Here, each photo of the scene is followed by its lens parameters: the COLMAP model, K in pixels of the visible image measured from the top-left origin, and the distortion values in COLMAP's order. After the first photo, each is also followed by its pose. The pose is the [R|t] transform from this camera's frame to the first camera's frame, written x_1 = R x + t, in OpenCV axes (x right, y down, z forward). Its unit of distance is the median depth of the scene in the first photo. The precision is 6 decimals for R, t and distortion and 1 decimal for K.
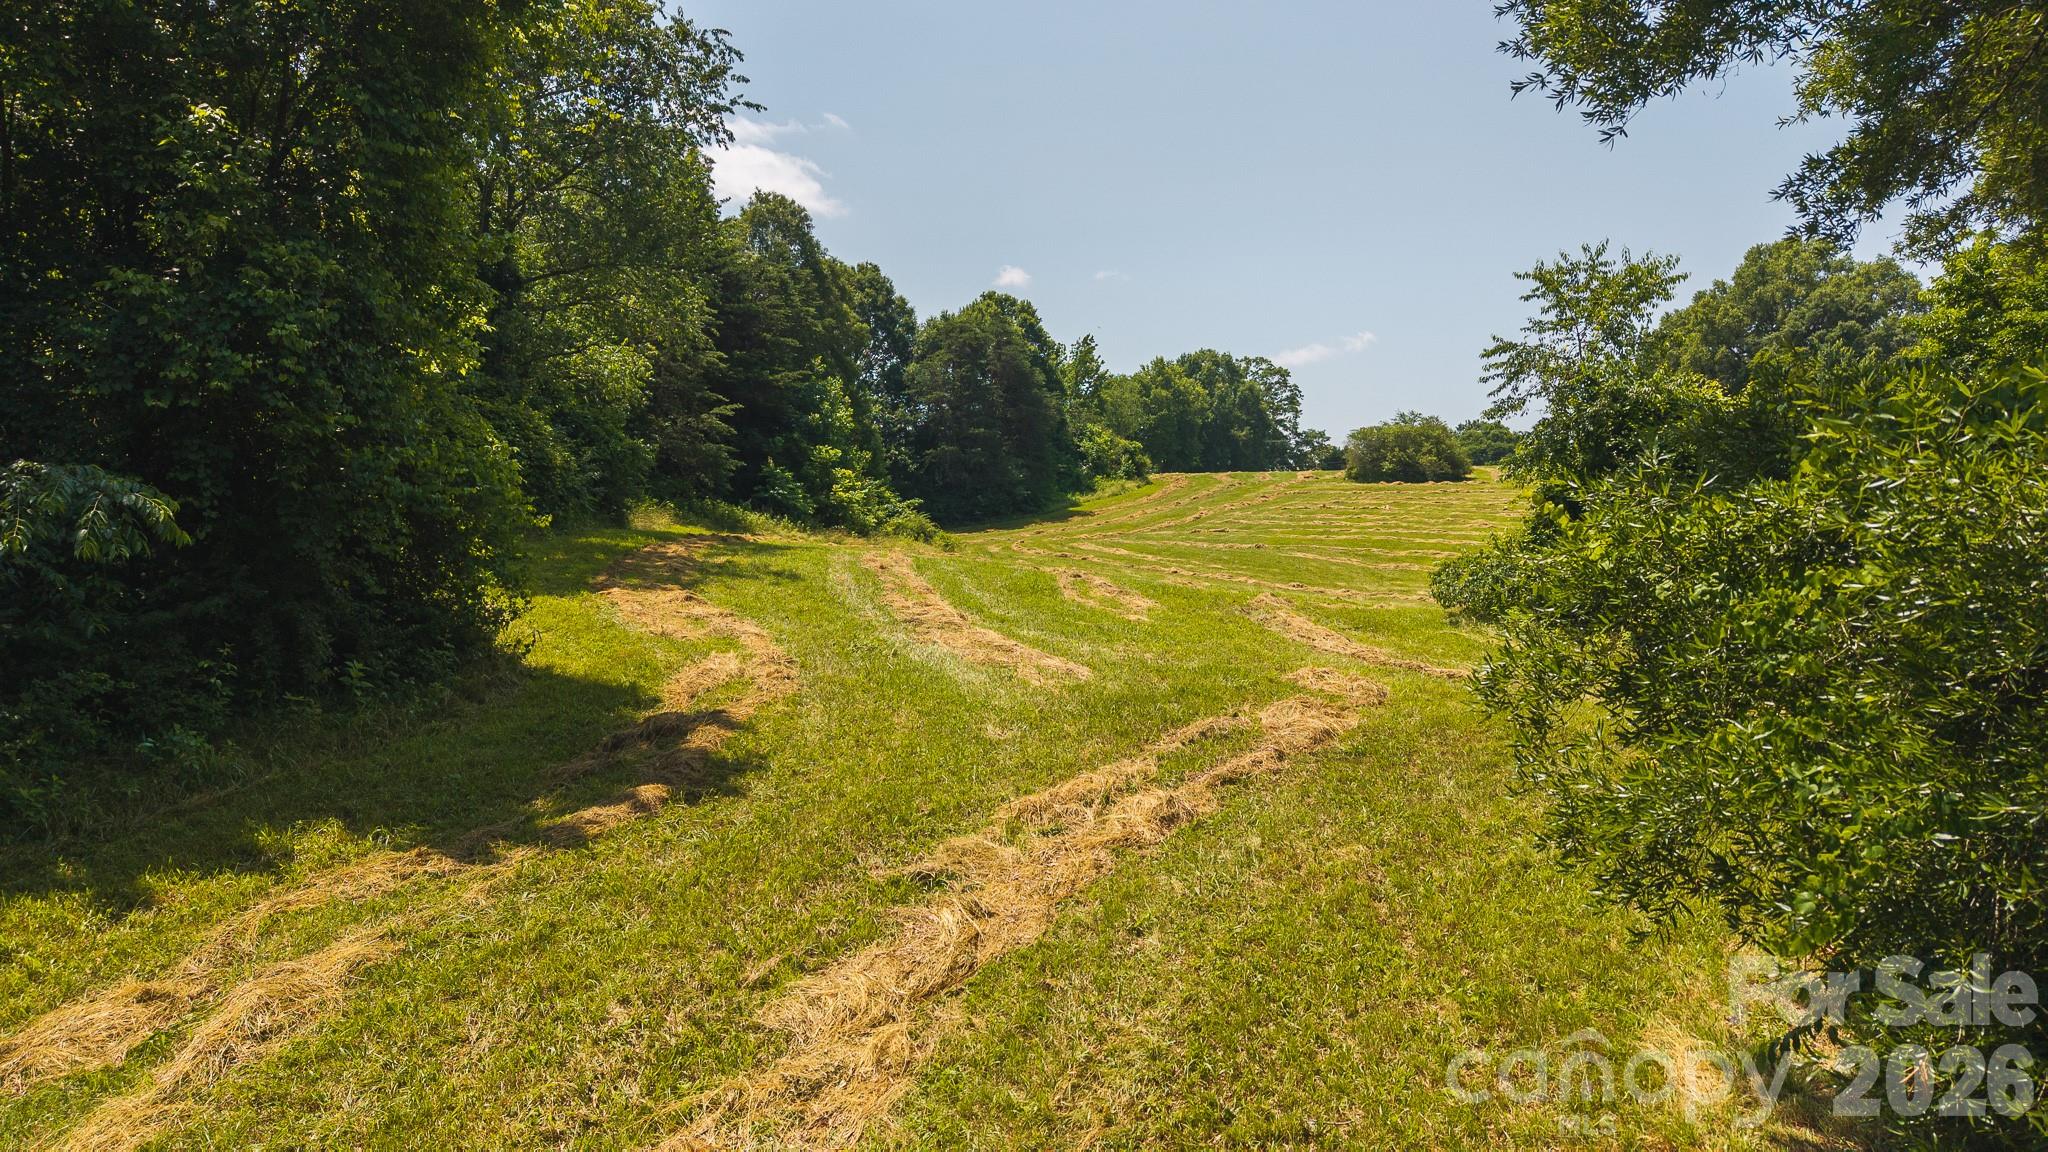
lens RADIAL K [[1405.4, 0, 1028.8], [0, 1405.4, 585.8], [0, 0, 1]] dist [0.311744, -0.639914]
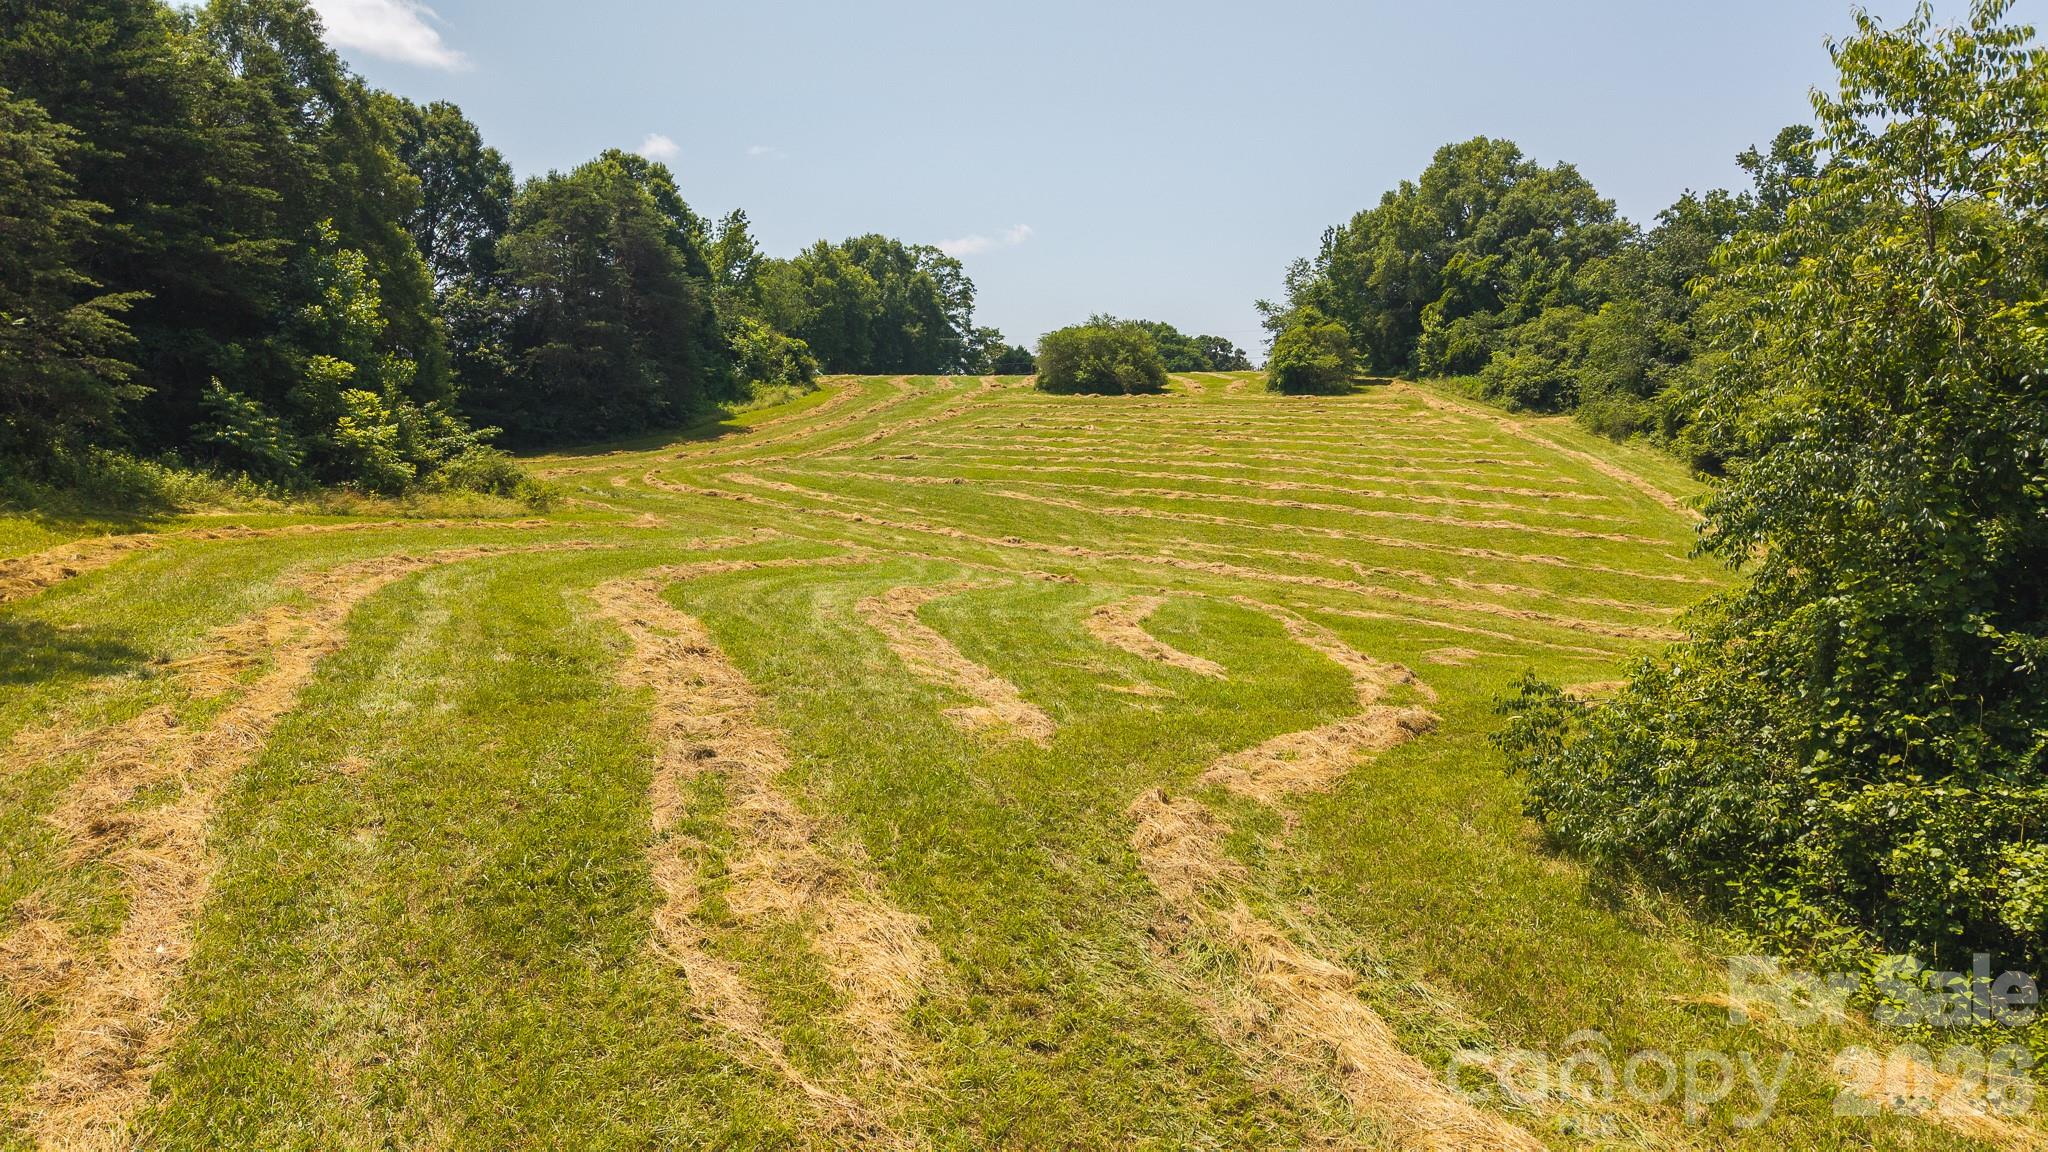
lens RADIAL K [[1445.6, 0, 1018.1], [0, 1445.6, 582.7], [0, 0, 1]] dist [0.107292, -0.121503]
pose [[0.974383, -0.019620, 0.224038, 0.006068], [0.003875, 0.997504, 0.070506, -0.019763], [-0.224862, -0.067832, 0.972027, 0.125747]]
